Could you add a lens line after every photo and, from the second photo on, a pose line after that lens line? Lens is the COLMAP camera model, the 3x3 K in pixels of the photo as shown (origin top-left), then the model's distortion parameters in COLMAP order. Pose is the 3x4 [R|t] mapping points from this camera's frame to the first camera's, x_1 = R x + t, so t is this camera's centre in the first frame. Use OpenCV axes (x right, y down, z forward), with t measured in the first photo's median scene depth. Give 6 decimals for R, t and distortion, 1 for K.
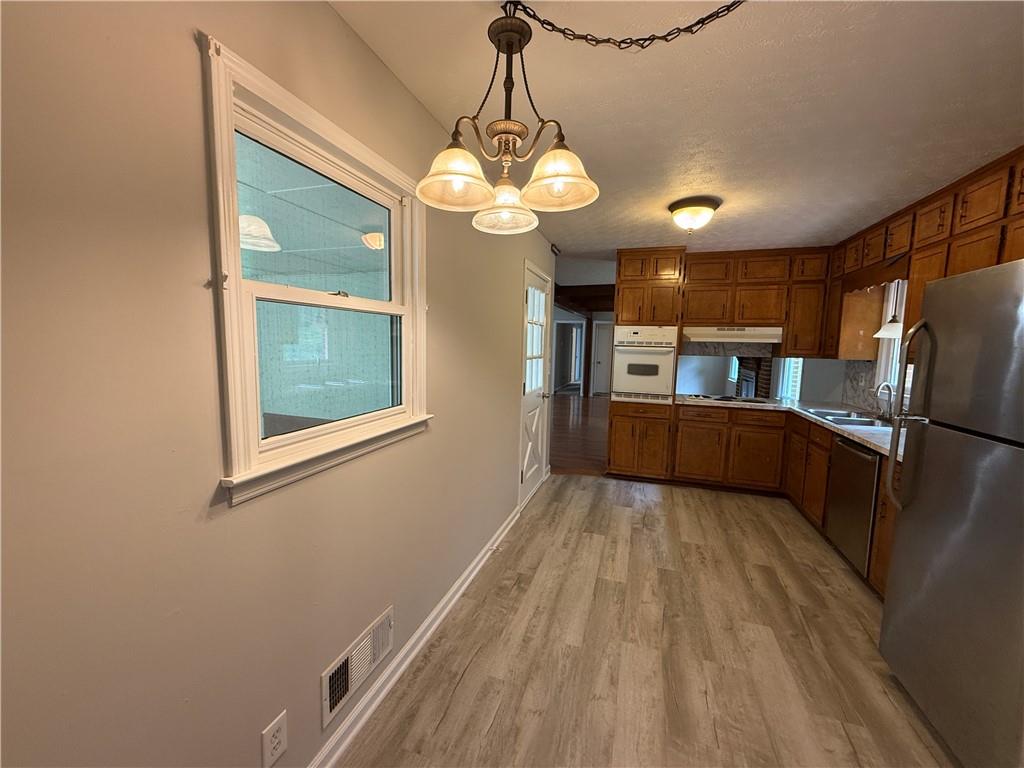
lens RADIAL K [[407.2, 0, 508.3], [0, 407.2, 384.8], [0, 0, 1]] dist [0.000100, 0.000129]
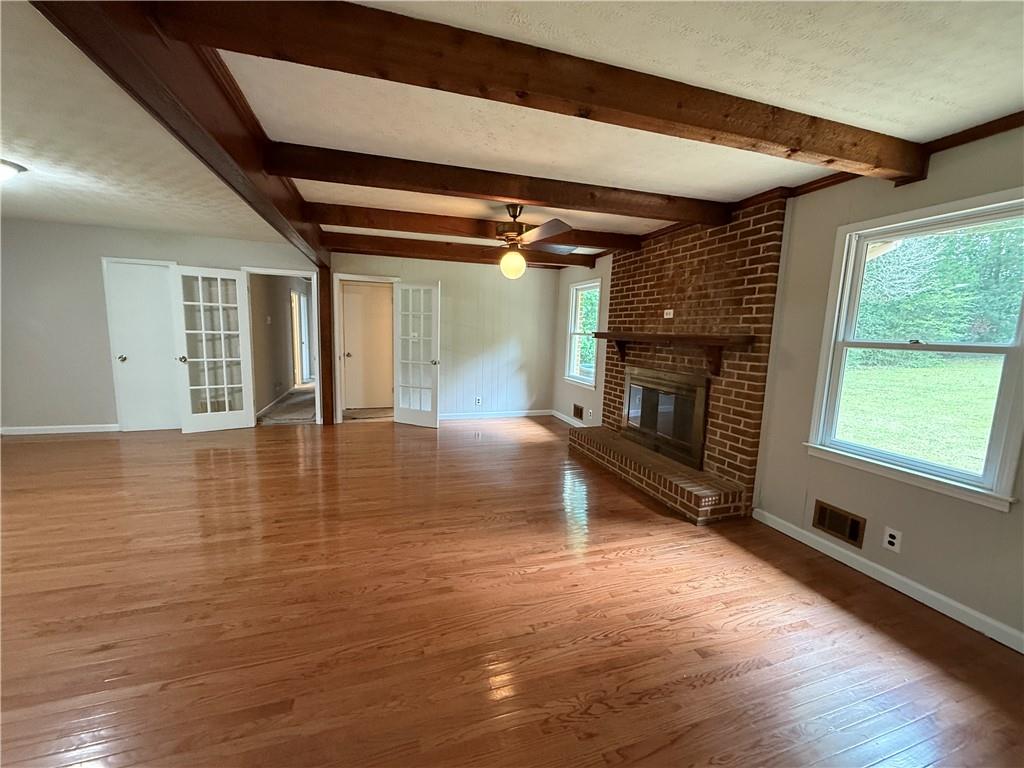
lens RADIAL K [[407.2, 0, 508.3], [0, 407.2, 384.8], [0, 0, 1]] dist [0.000100, 0.000129]
pose [[0.807539, -0.076272, 0.584861, 0.228785], [0.048231, 0.996822, 0.063402, -0.121138], [-0.587838, -0.022991, 0.808652, 1.345655]]
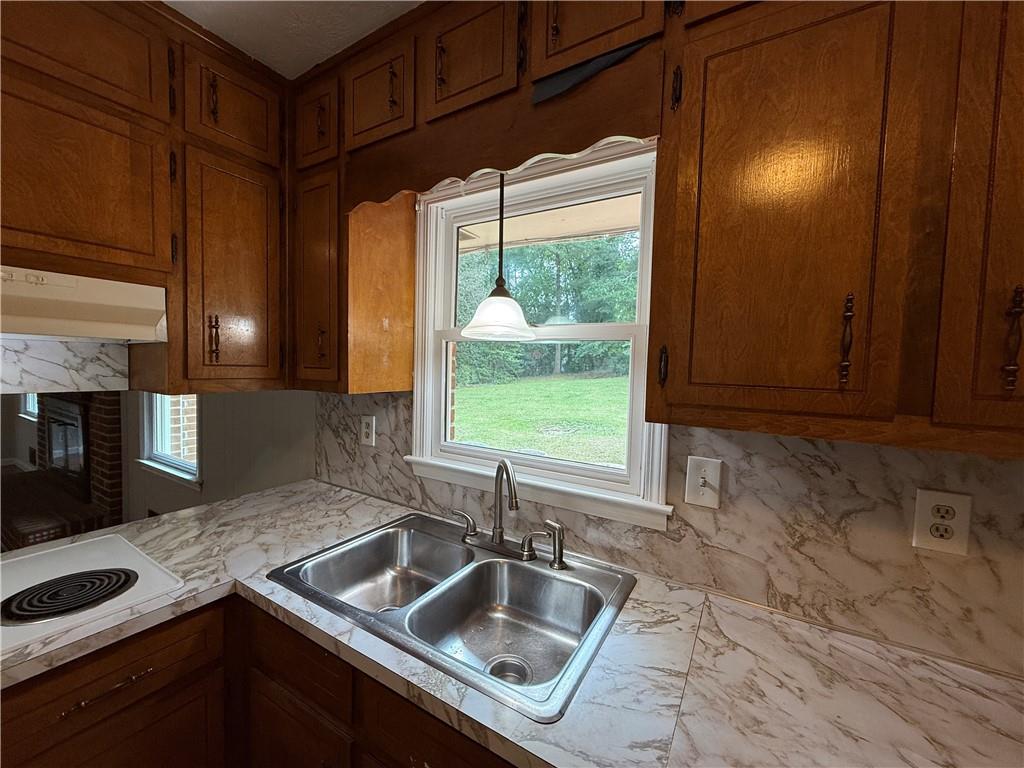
lens RADIAL K [[407.2, 0, 508.3], [0, 407.2, 384.8], [0, 0, 1]] dist [0.000100, 0.000129]
pose [[0.221694, -0.061655, 0.973165, 0.468487], [0.075489, 0.996089, 0.045910, -0.072418], [-0.972190, 0.063285, 0.225482, 0.743137]]
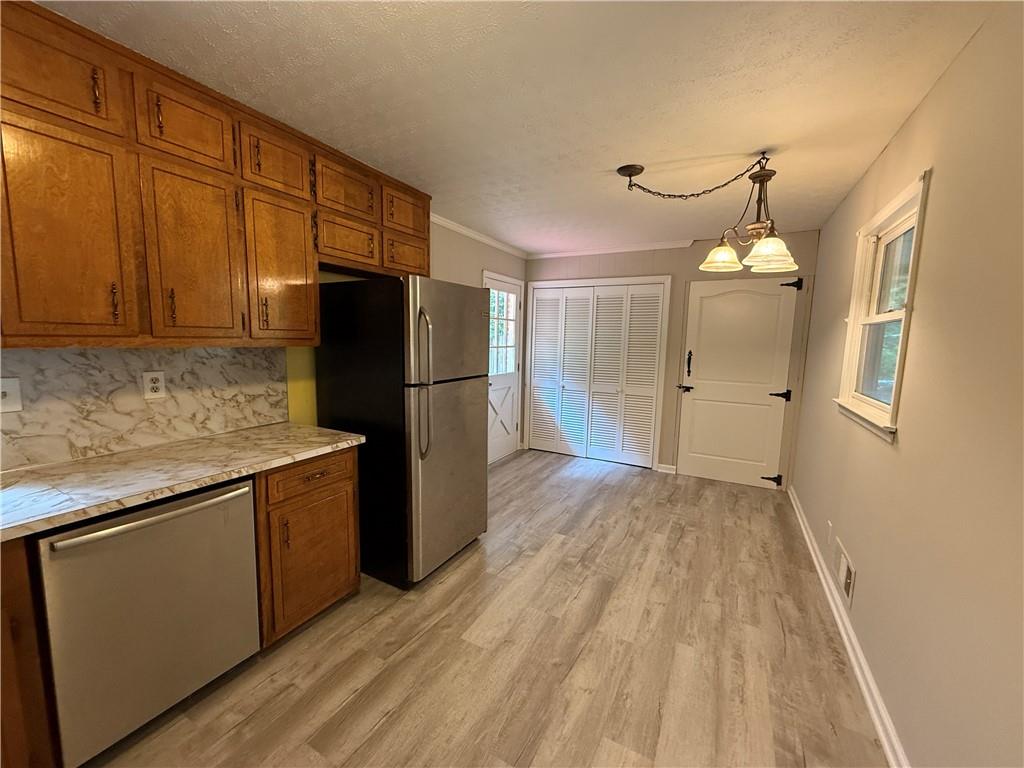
lens RADIAL K [[407.2, 0, 508.3], [0, 407.2, 384.8], [0, 0, 1]] dist [0.000100, 0.000129]
pose [[-0.983818, -0.065581, 0.166734, 0.233045], [-0.027732, 0.975125, 0.219913, -0.091188], [-0.177009, 0.211730, -0.961165, 0.961796]]
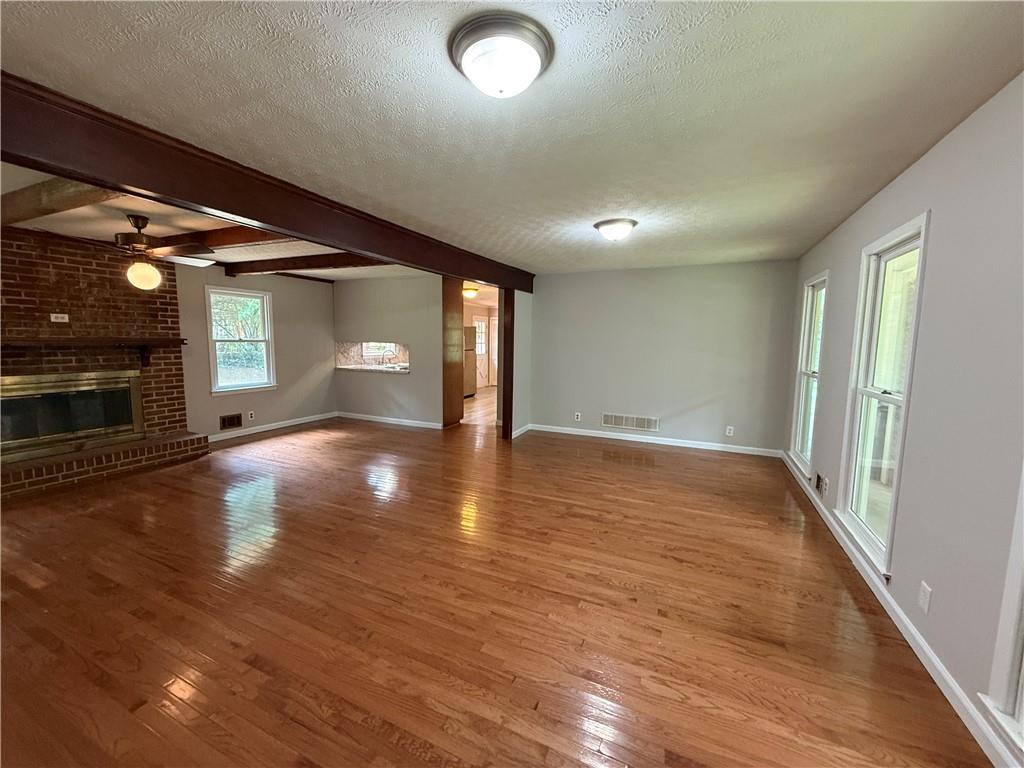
lens RADIAL K [[407.2, 0, 508.3], [0, 407.2, 384.8], [0, 0, 1]] dist [0.000100, 0.000129]
pose [[-0.992706, -0.045921, 0.111469, -0.120862], [-0.021313, 0.976898, 0.212642, -0.294339], [-0.118659, 0.208715, -0.970751, 2.863248]]
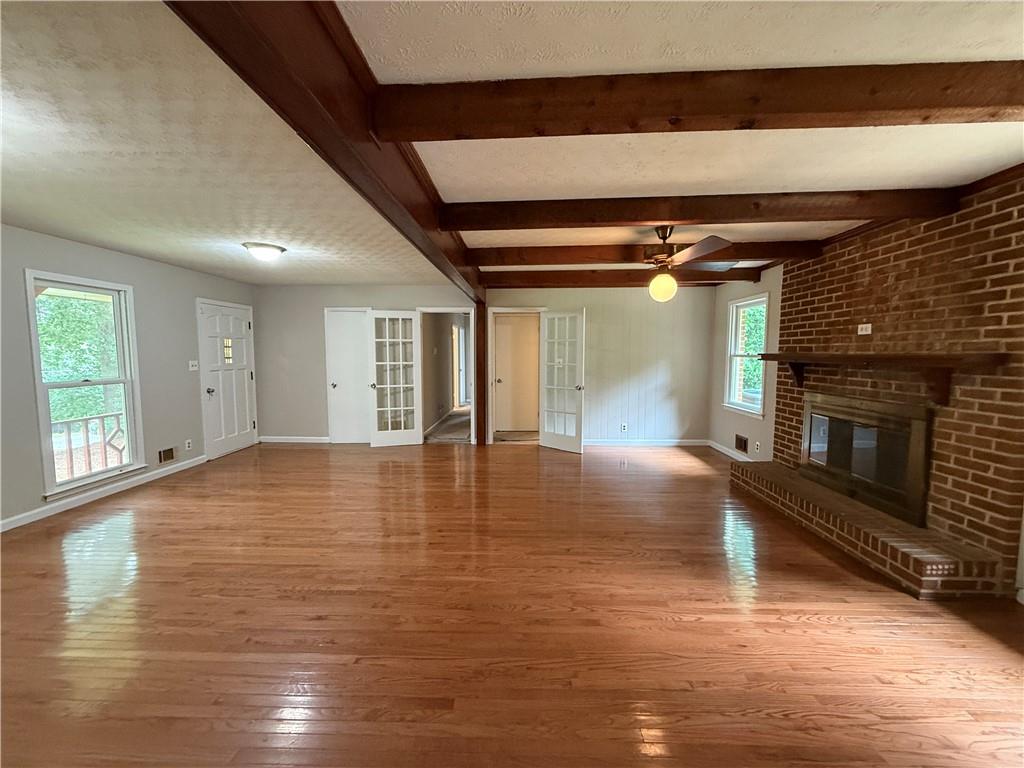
lens RADIAL K [[407.2, 0, 508.3], [0, 407.2, 384.8], [0, 0, 1]] dist [0.000100, 0.000129]
pose [[0.958800, -0.045736, 0.280377, 0.217139], [0.051395, 0.998596, -0.012859, -0.126782], [-0.279395, 0.026740, 0.959804, 1.340047]]
